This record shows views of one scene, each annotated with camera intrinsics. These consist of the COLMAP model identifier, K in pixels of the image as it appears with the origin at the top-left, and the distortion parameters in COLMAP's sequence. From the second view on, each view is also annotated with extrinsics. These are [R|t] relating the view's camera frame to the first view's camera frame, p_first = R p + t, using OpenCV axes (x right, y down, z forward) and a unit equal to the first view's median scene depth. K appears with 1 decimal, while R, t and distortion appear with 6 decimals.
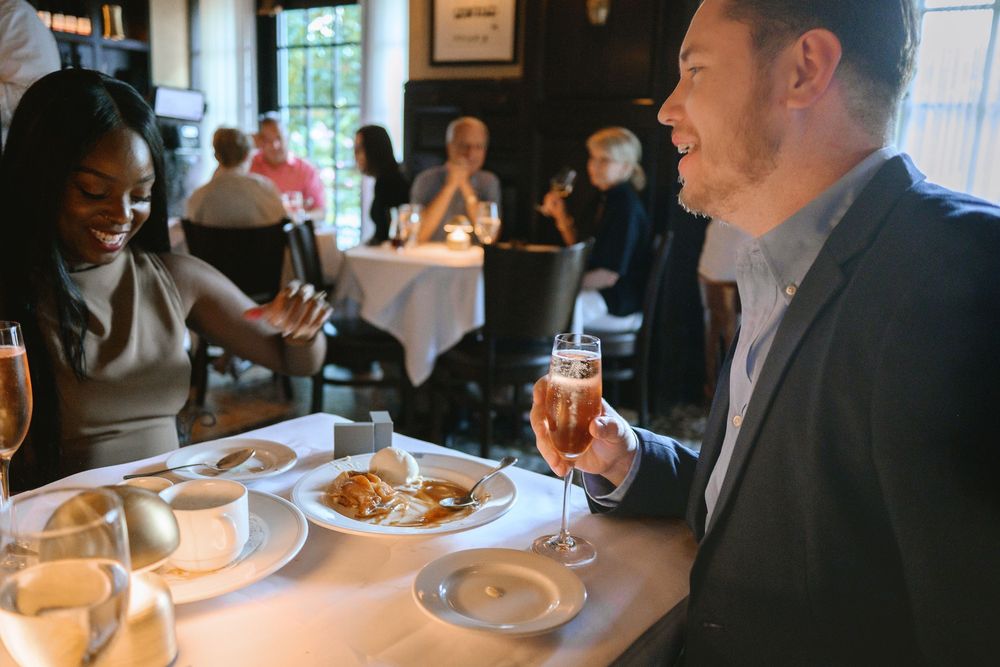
lens RADIAL K [[808.3, 0, 492.8], [0, 808.3, 341.0], [0, 0, 1]] dist [0.008499, -0.043358]
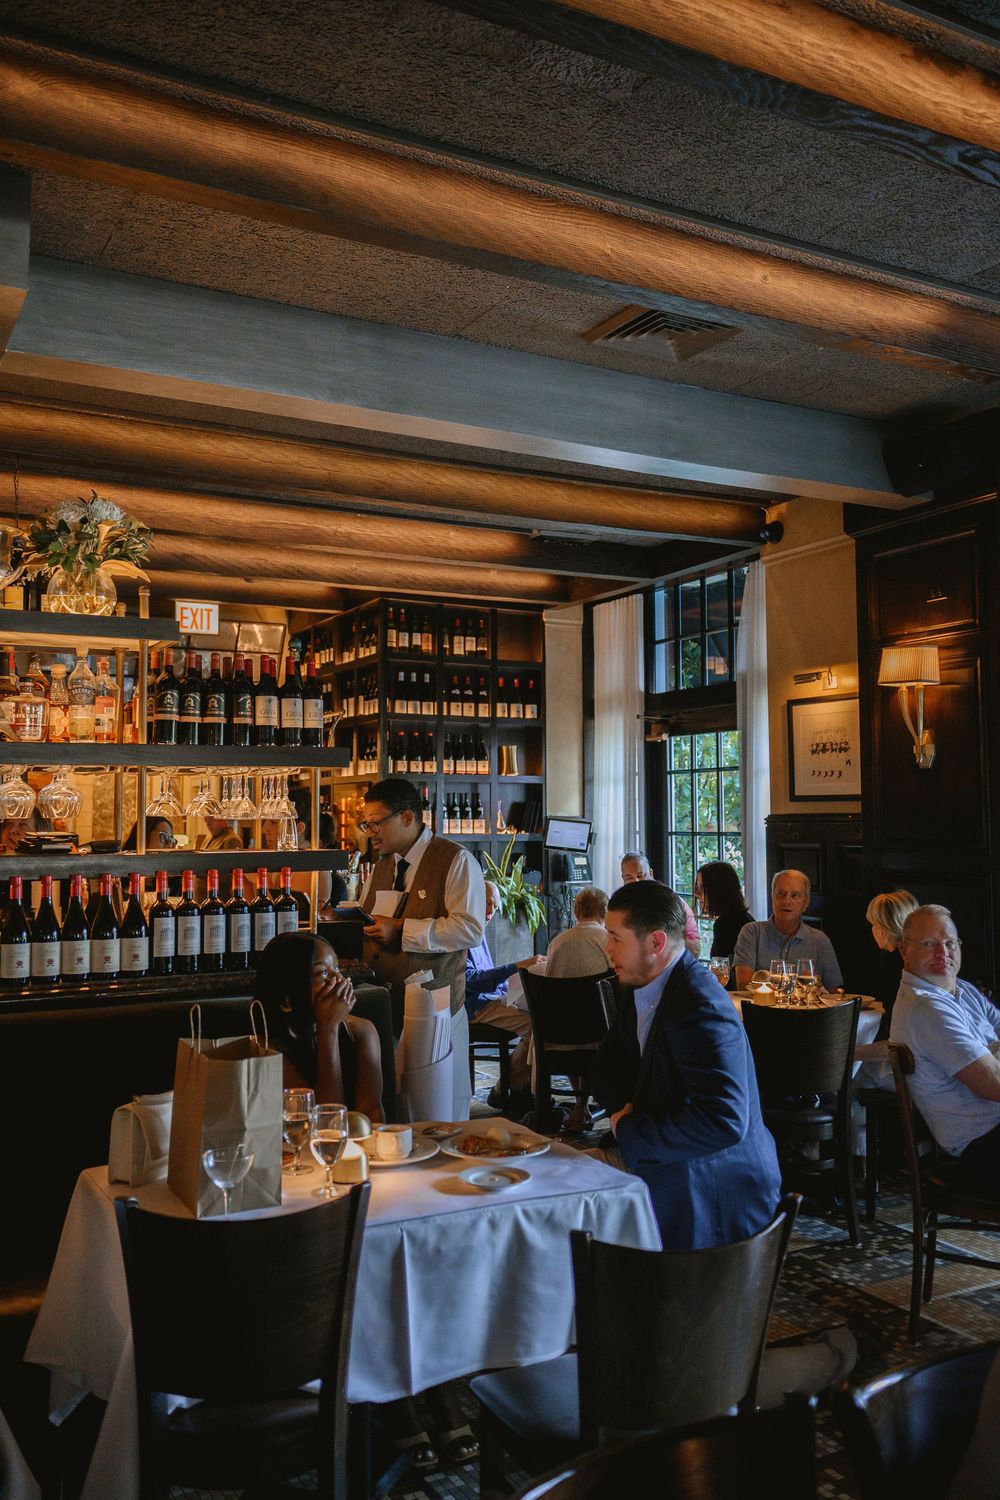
lens RADIAL K [[1212.4, 0, 512.0], [0, 1212.4, 741.9], [0, 0, 1]] dist [0.008499, -0.043358]
pose [[0.887393, -0.075612, -0.454771, 0.227767], [-0.059969, 0.959144, -0.276489, 0.007163], [0.457096, 0.272627, 0.846603, -0.302833]]
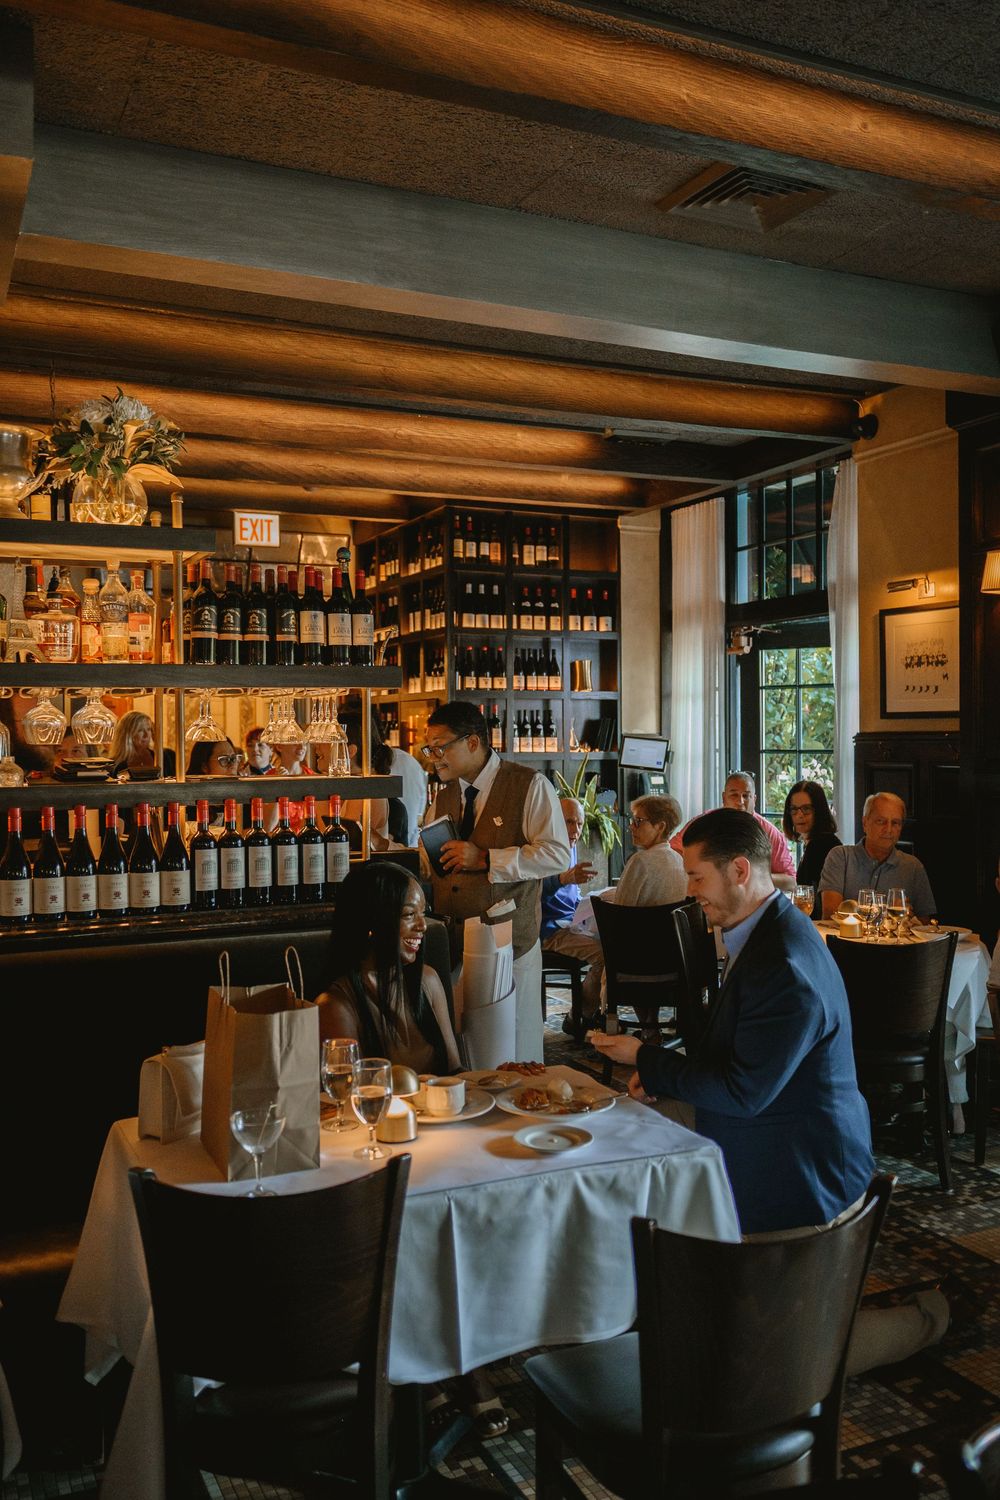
lens RADIAL K [[1212.4, 0, 513.1], [0, 1212.4, 750.5], [0, 0, 1]] dist [0.008499, -0.043358]
pose [[0.855351, -0.041678, -0.516369, 0.210893], [-0.070709, 0.978038, -0.196068, -0.009407], [0.513201, 0.204219, 0.833619, -0.256079]]
